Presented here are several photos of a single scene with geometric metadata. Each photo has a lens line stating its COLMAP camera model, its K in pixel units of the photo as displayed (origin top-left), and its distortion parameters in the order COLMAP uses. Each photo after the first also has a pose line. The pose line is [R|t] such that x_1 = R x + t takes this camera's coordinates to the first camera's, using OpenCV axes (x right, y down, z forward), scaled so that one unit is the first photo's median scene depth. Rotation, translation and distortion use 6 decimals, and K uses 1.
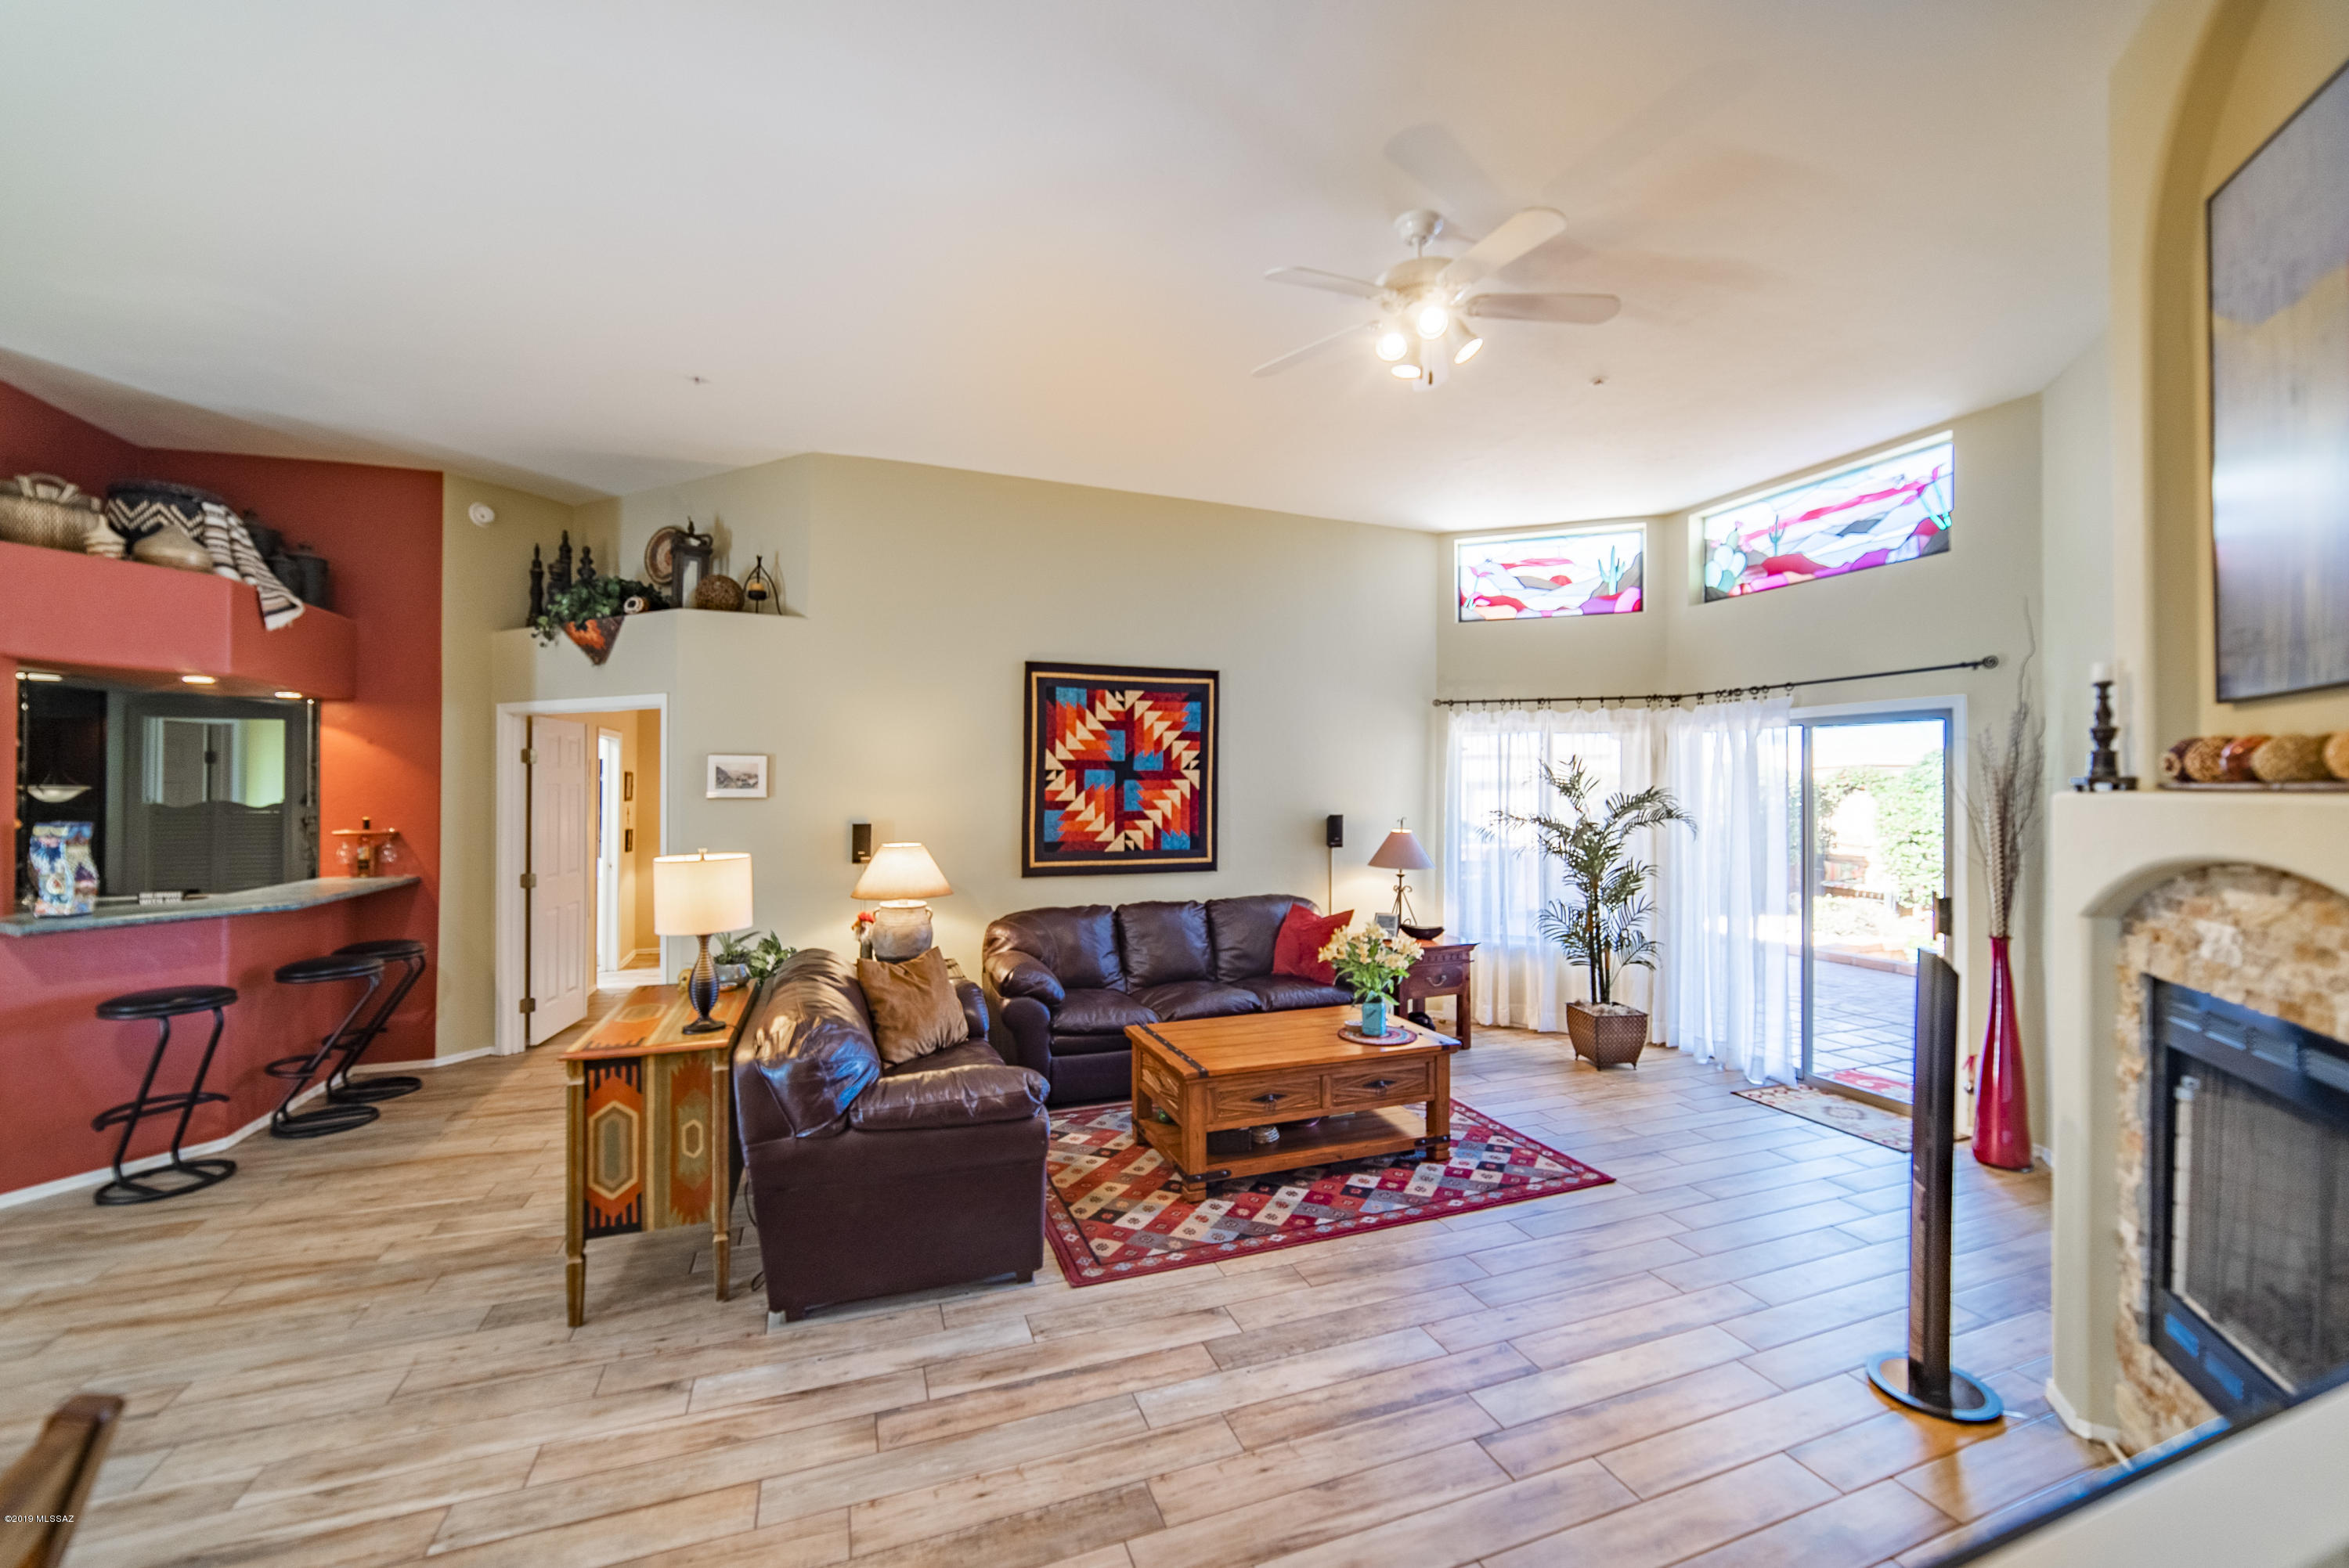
lens RADIAL K [[933.0, 0, 1185.0], [0, 933.0, 782.7], [0, 0, 1]] dist [-0.016399, 0.004931]
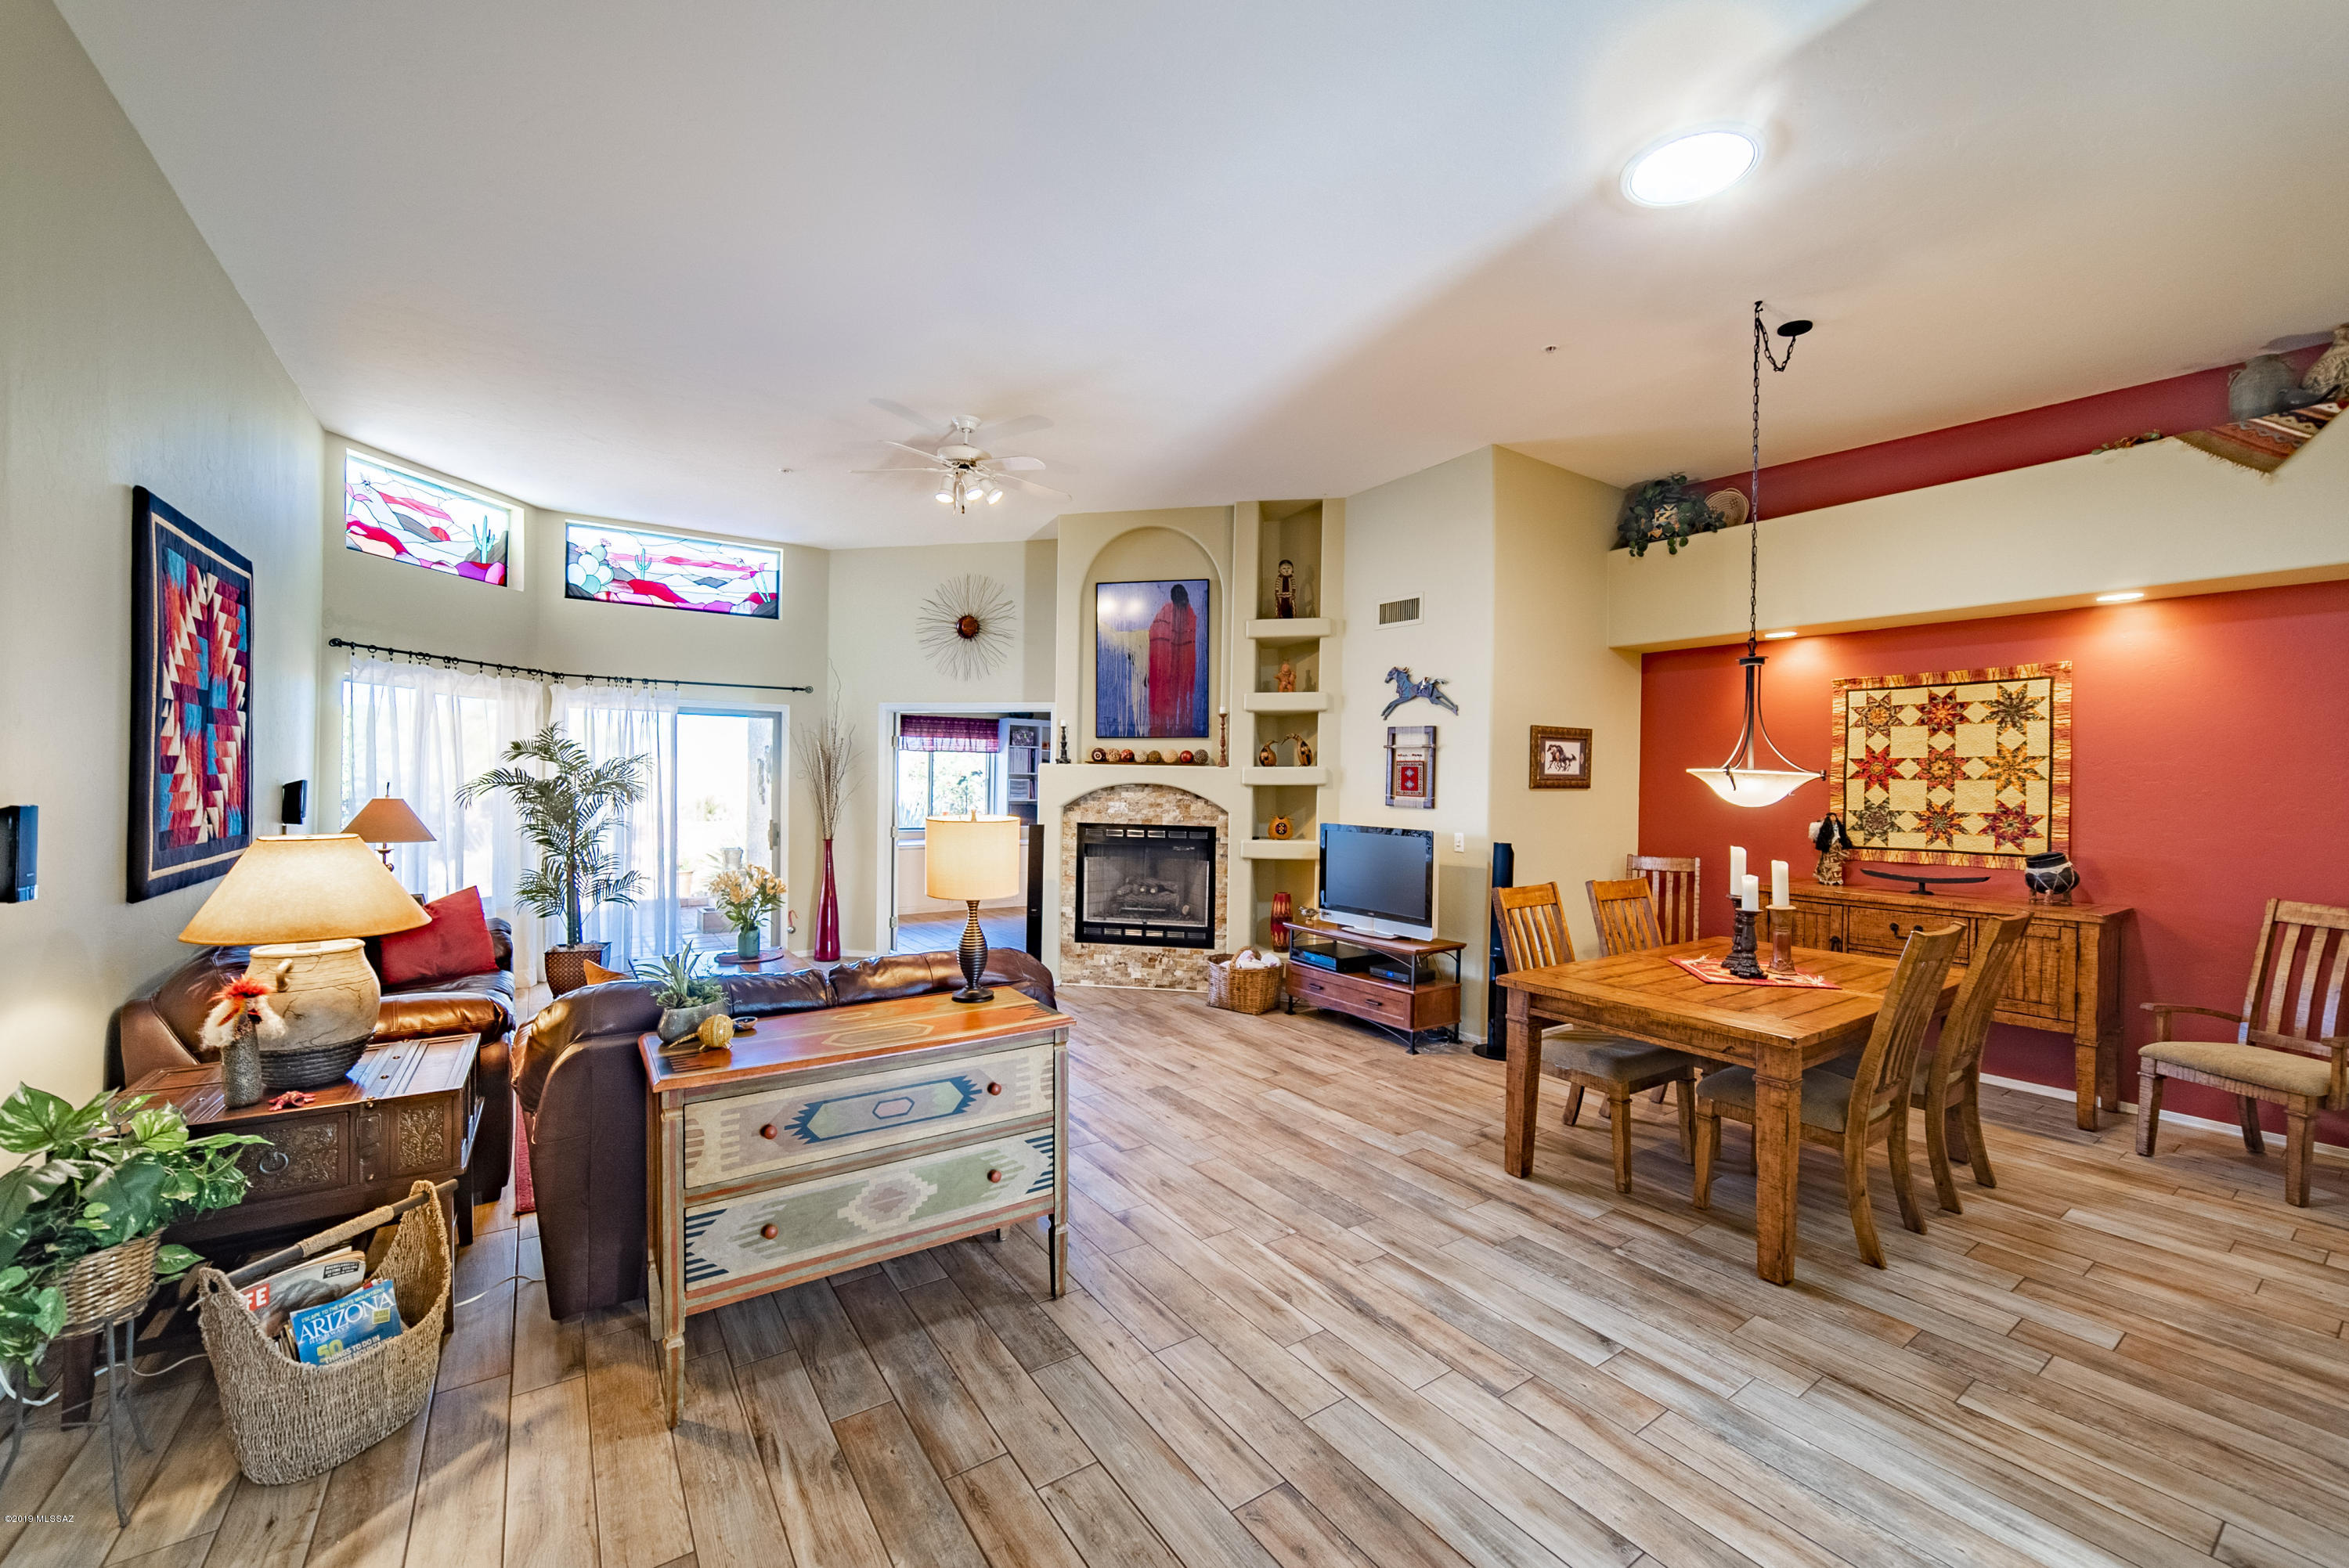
lens RADIAL K [[933.0, 0, 1180.4], [0, 933.0, 781.6], [0, 0, 1]] dist [-0.016399, 0.004931]
pose [[-0.243564, -0.009952, 0.969834, -0.865031], [-0.023697, 0.999710, 0.004307, 0.019379], [-0.969595, -0.021933, -0.243729, 0.594279]]
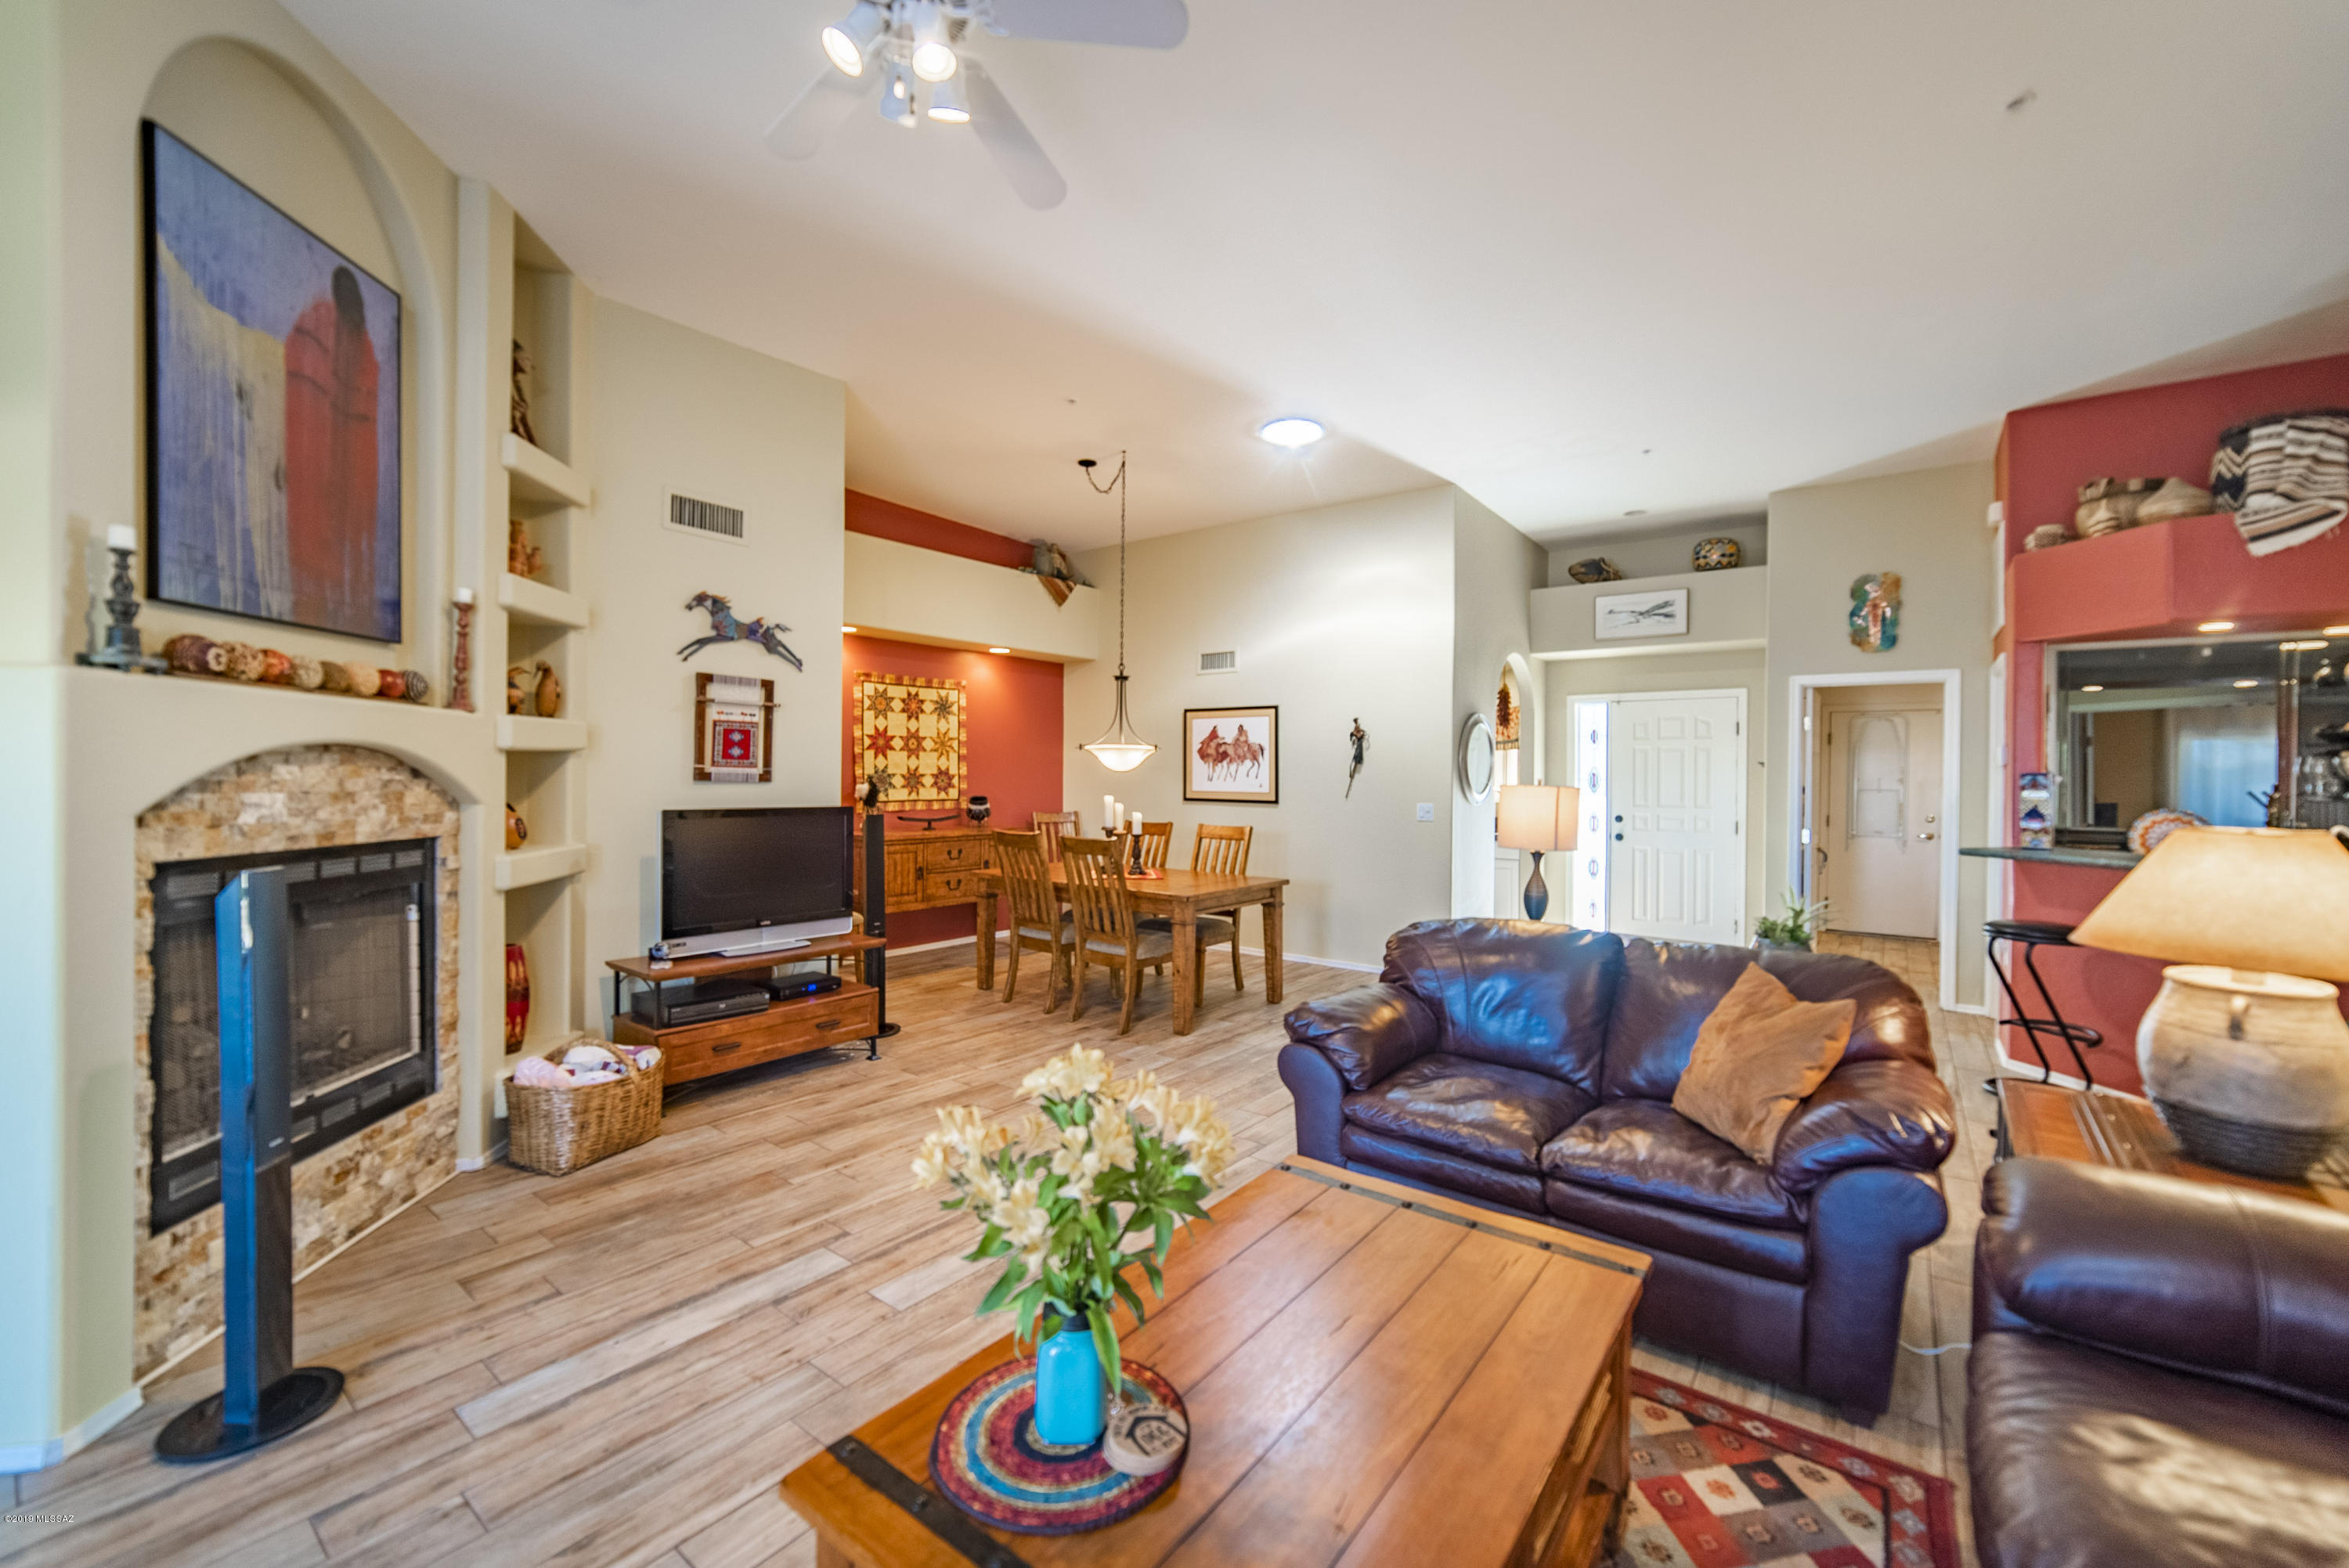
lens RADIAL K [[933.0, 0, 1193.3], [0, 933.0, 782.1], [0, 0, 1]] dist [-0.016399, 0.004931]
pose [[-0.844028, -0.007616, -0.536245, 0.261163], [-0.008600, 0.999963, -0.000666, 0.046271], [0.536230, 0.004050, -0.844062, 1.004744]]
